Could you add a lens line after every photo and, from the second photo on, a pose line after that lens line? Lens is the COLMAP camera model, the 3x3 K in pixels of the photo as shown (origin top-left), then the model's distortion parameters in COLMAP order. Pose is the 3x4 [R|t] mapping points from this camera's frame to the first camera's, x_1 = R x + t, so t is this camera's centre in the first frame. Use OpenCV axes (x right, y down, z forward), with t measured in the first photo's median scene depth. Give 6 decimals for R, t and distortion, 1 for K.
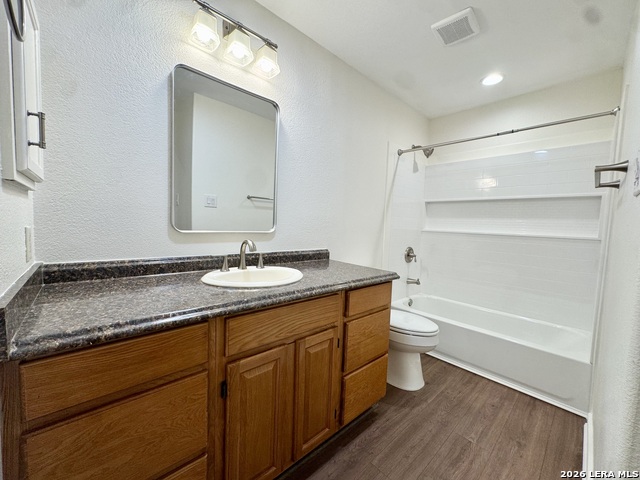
lens RADIAL K [[256.7, 0, 316.0], [0, 256.7, 237.0], [0, 0, 1]] dist [0.000677, 0.000047]
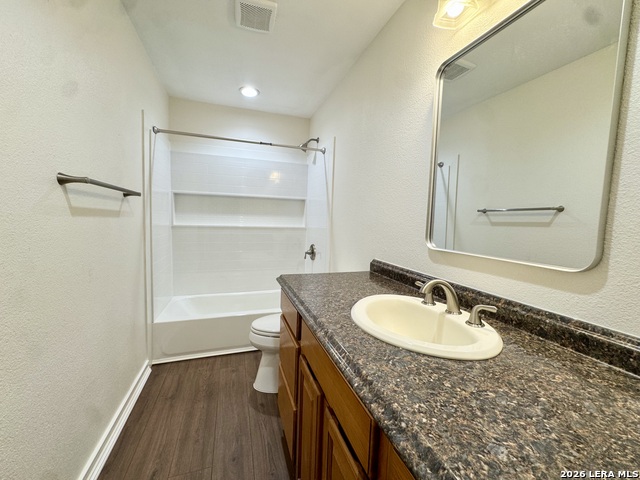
lens RADIAL K [[256.7, 0, 316.0], [0, 256.7, 237.0], [0, 0, 1]] dist [0.000677, 0.000047]
pose [[0.393648, -0.079141, 0.915848, -0.275954], [0.042679, 0.996786, 0.067791, -0.035574], [-0.918270, 0.012402, 0.395761, 0.272143]]
